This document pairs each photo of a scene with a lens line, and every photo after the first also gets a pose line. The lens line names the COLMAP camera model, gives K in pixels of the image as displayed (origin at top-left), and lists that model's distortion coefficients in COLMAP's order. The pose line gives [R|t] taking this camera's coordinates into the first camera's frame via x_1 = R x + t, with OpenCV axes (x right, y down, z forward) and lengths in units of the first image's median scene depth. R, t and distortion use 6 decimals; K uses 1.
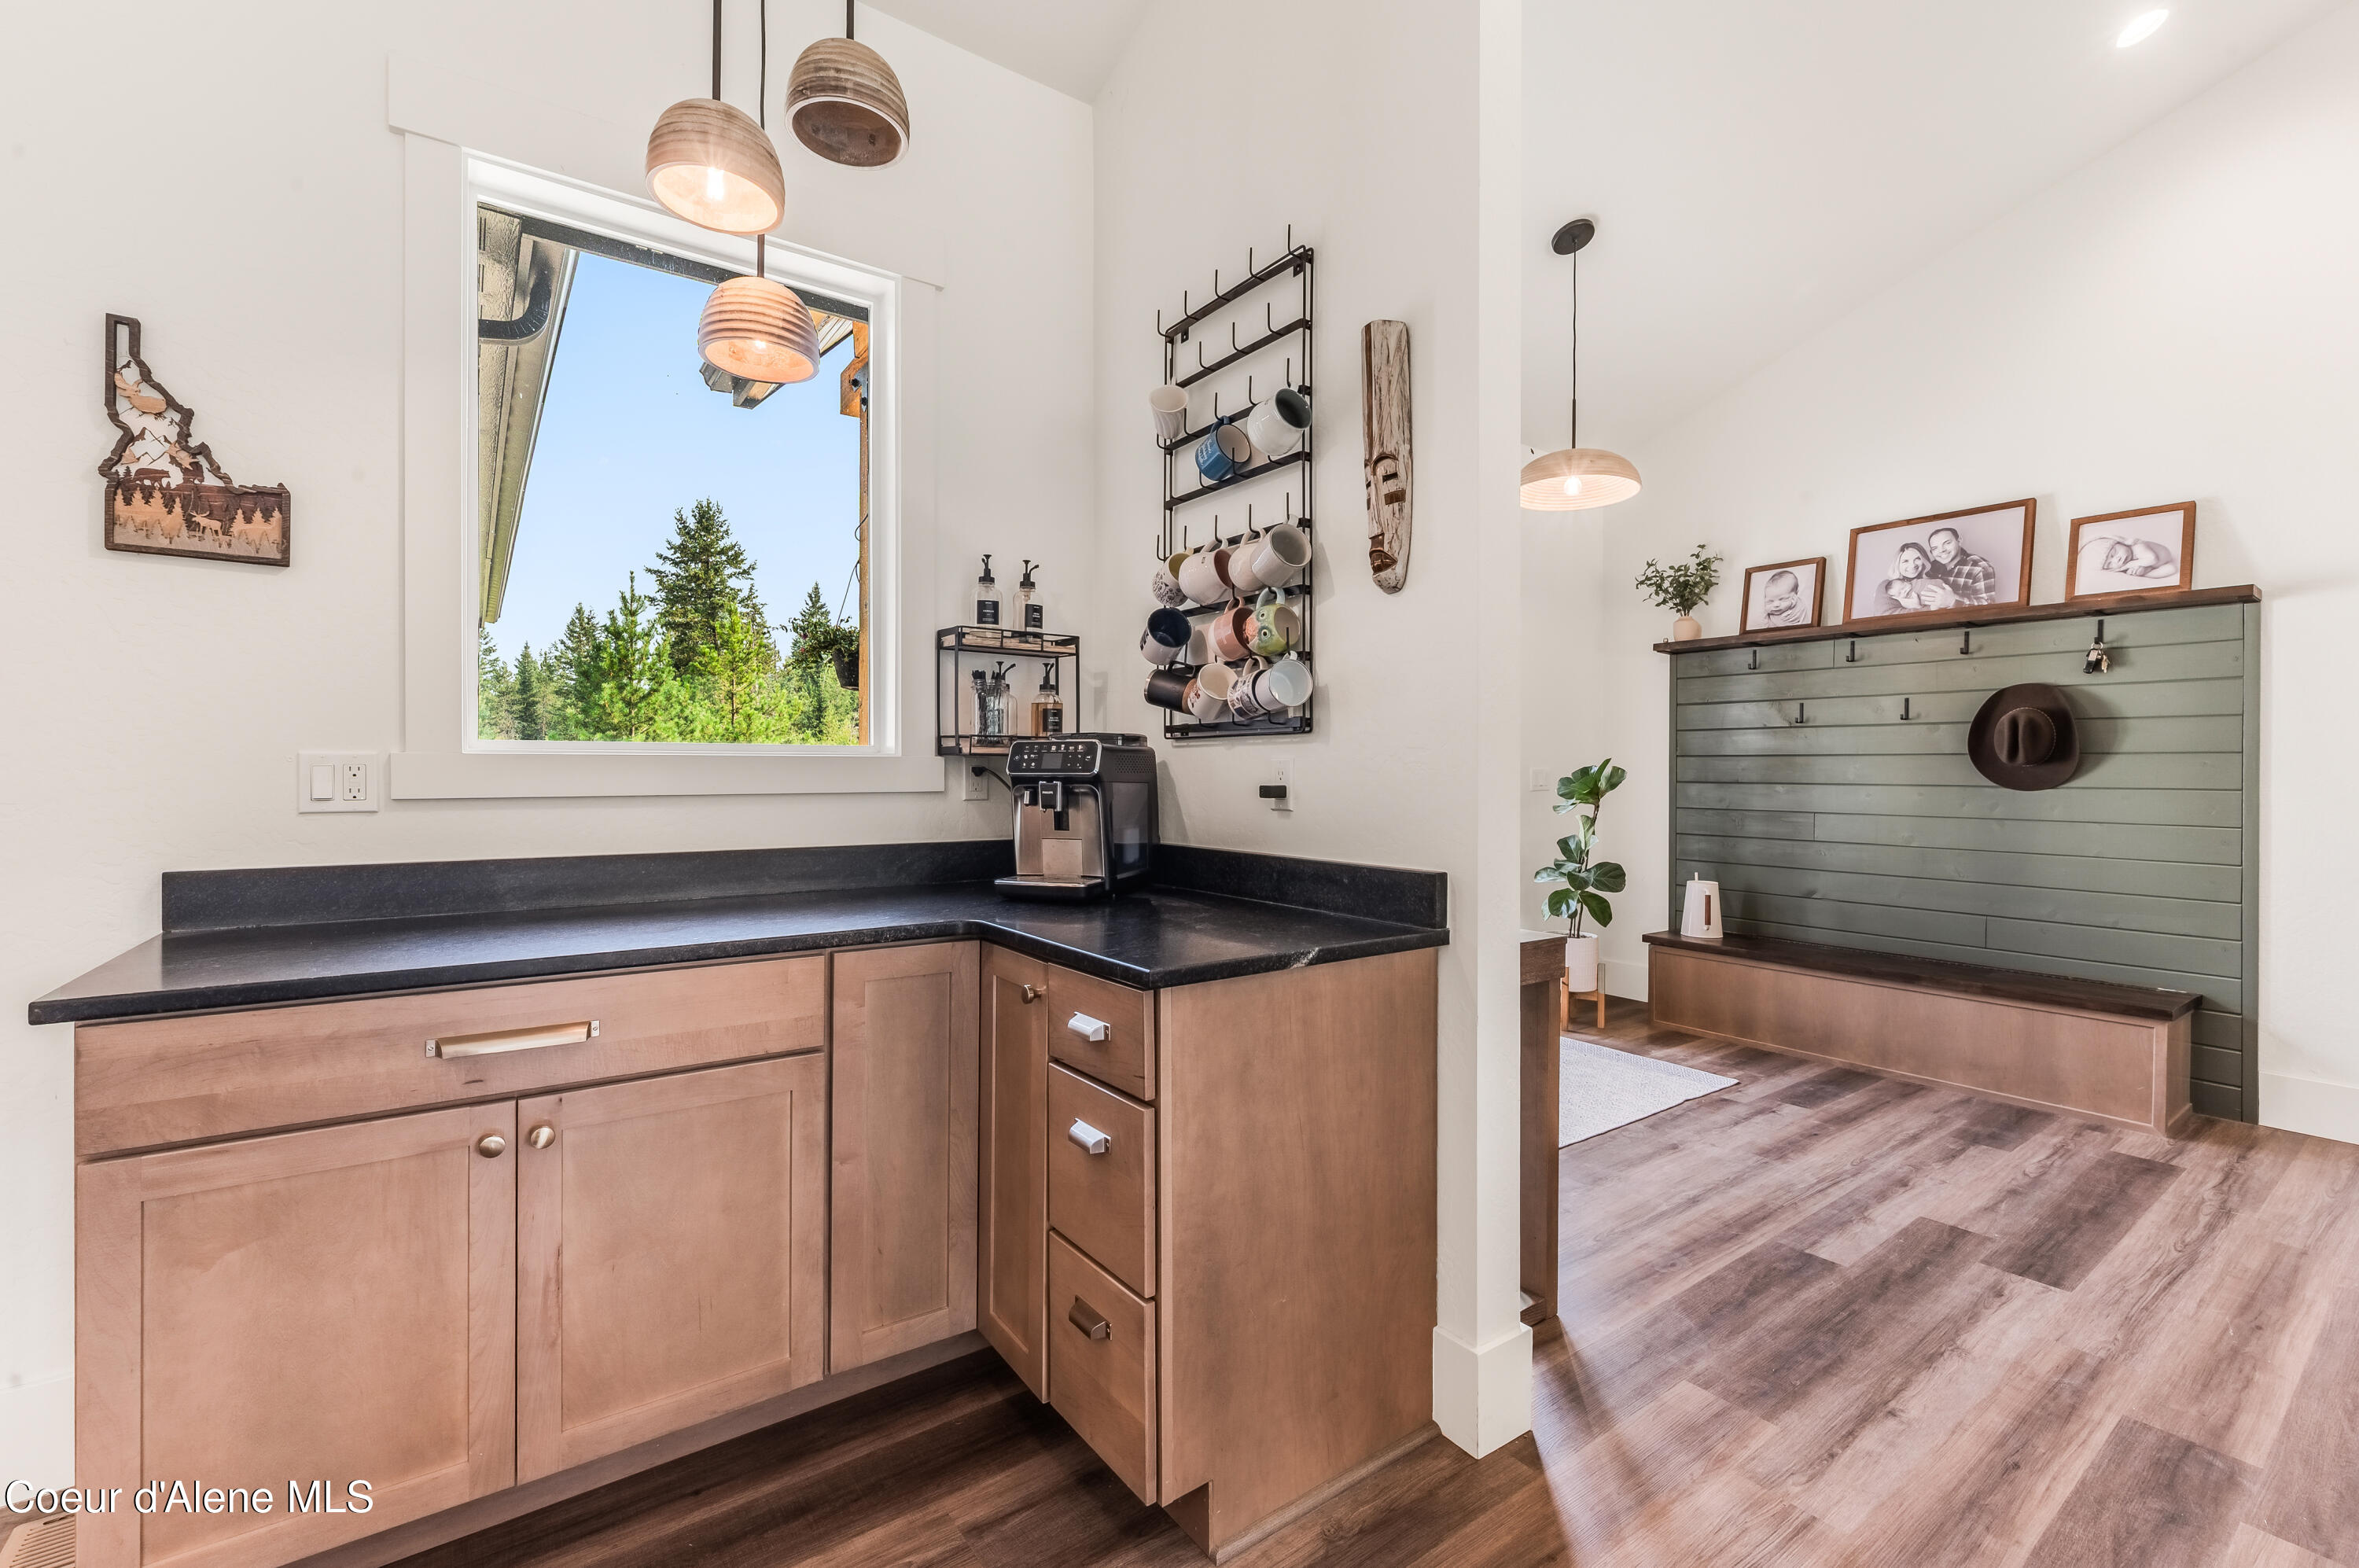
lens RADIAL K [[1006.8, 0, 1179.5], [0, 1006.8, 784.0], [0, 0, 1]] dist [0.000743, 0.000045]
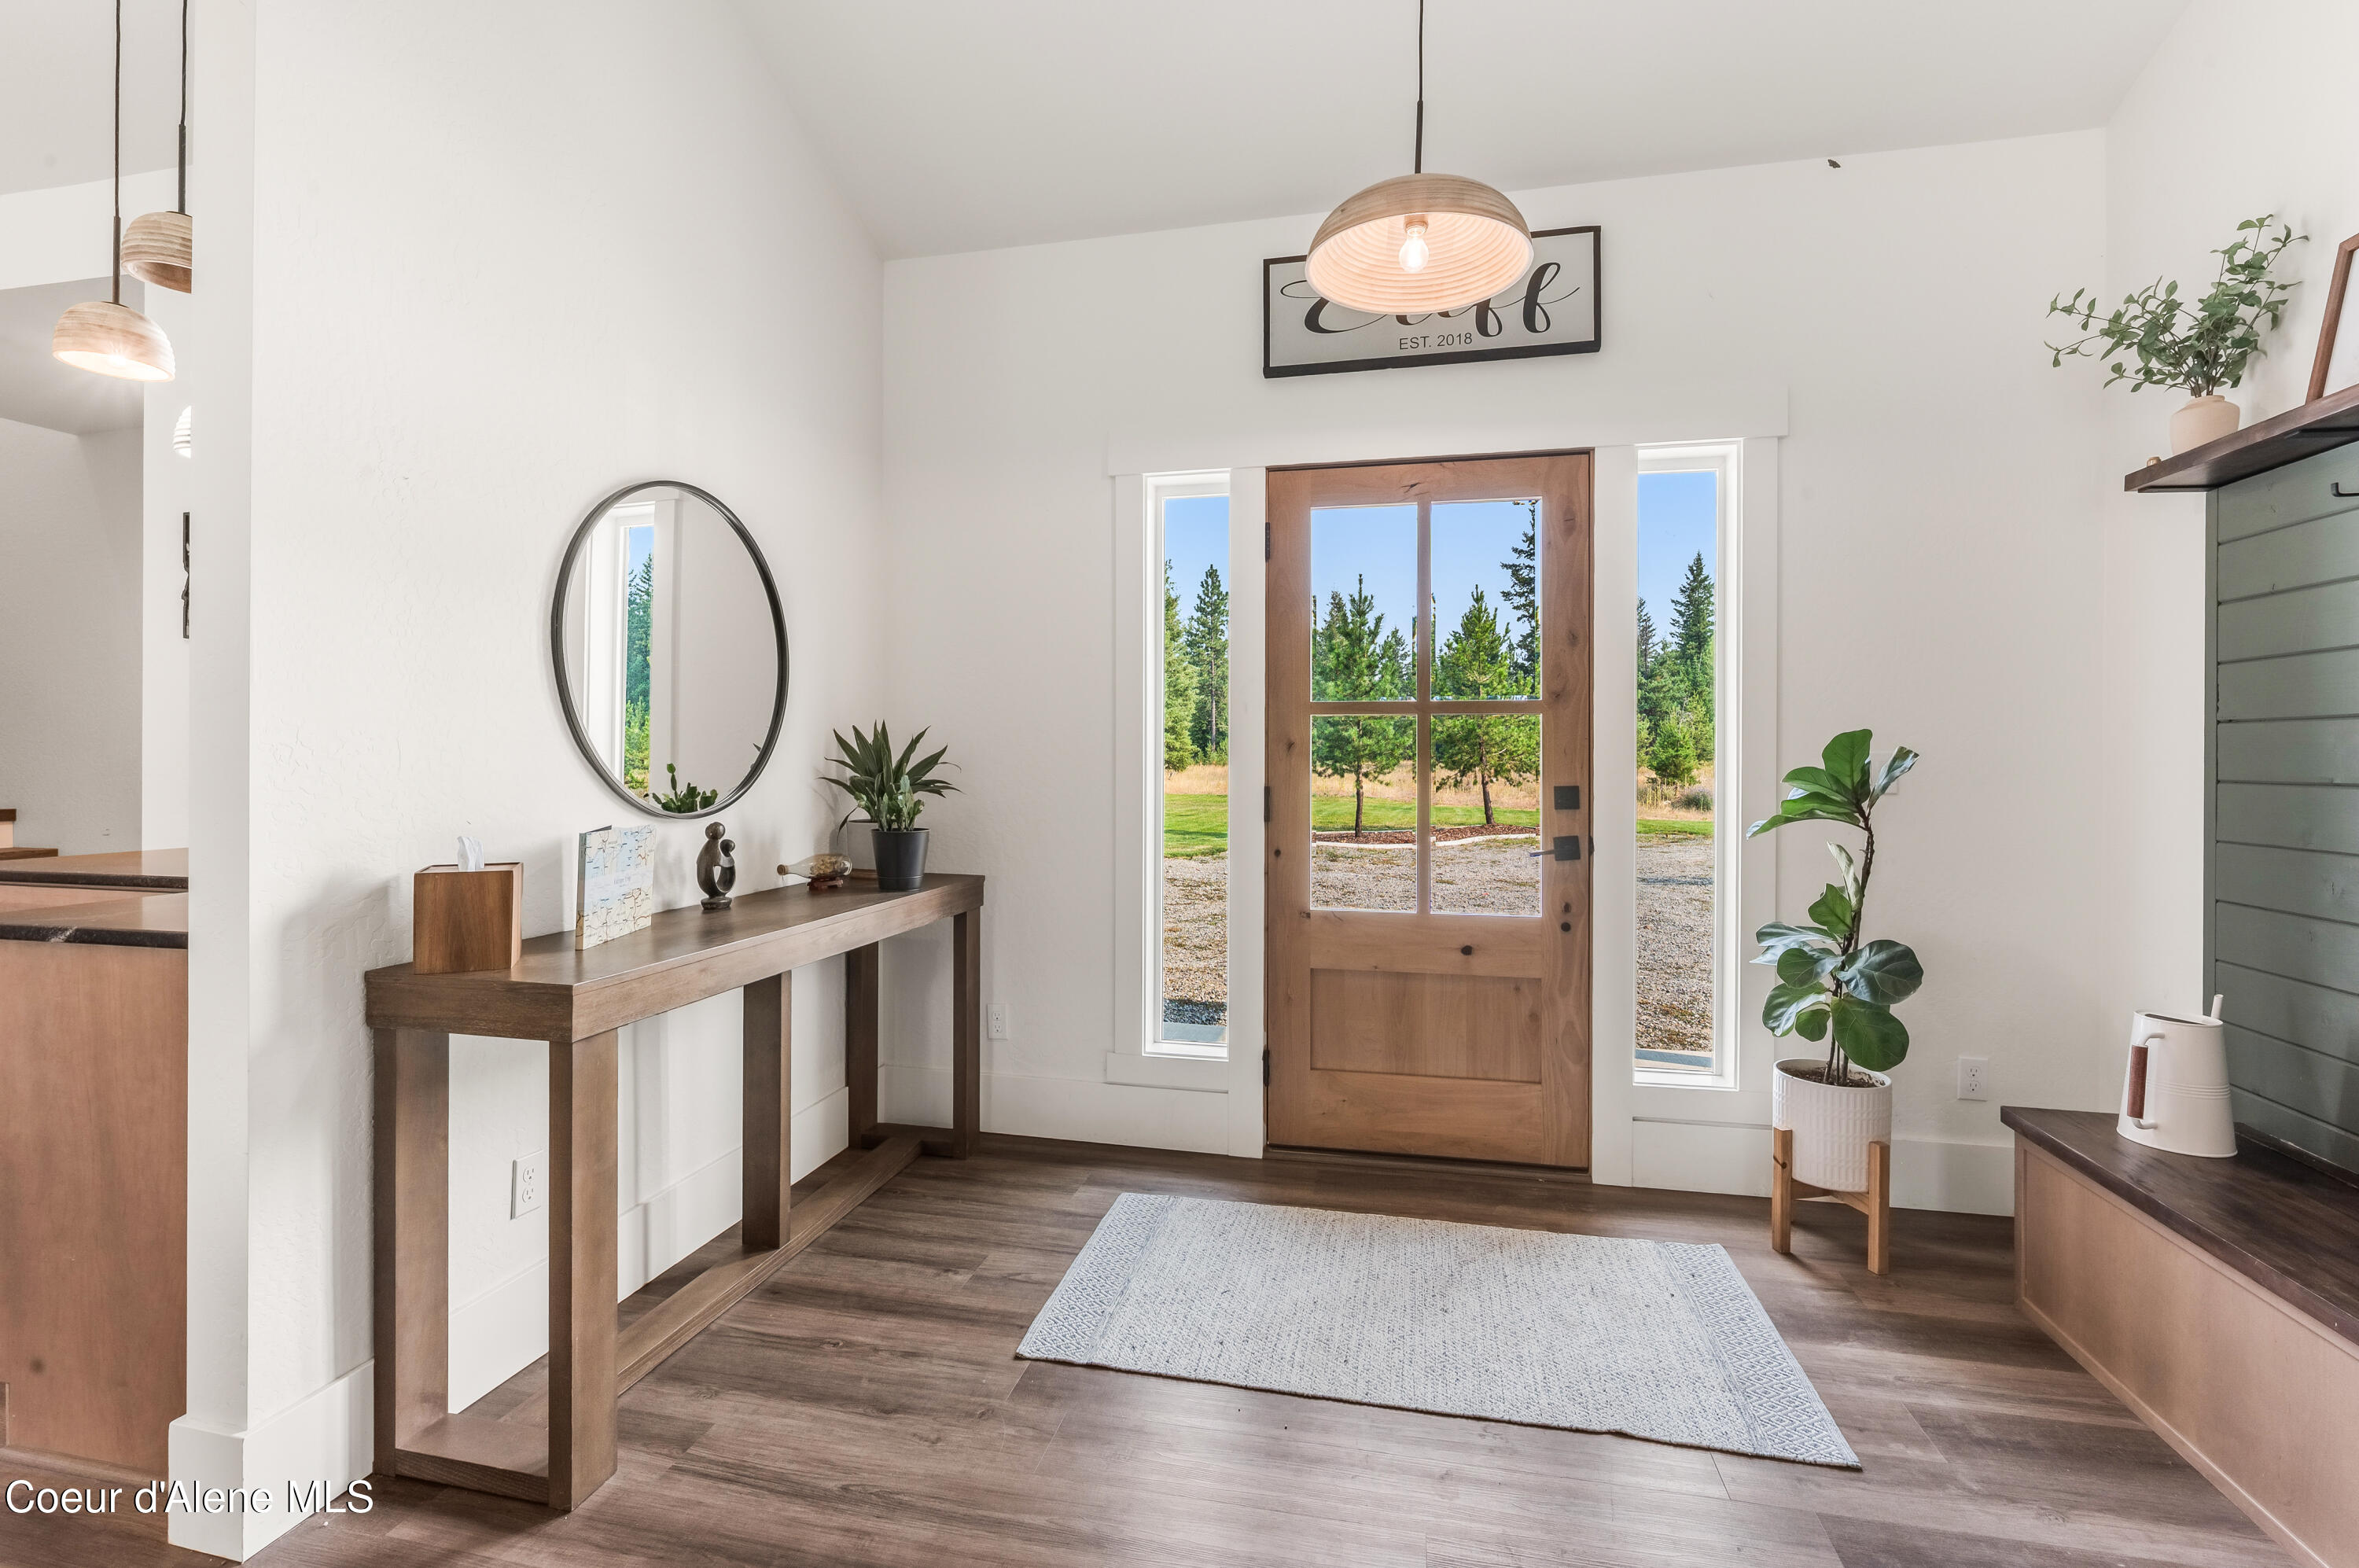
lens RADIAL K [[1069.0, 0, 1179.5], [0, 1069.0, 784.0], [0, 0, 1]] dist [-0.001562, -0.000363]
pose [[0.664042, 0.016864, -0.747505, 0.582964], [-0.012944, 0.999855, 0.011058, -0.002427], [0.747583, 0.002333, 0.664164, 0.388088]]
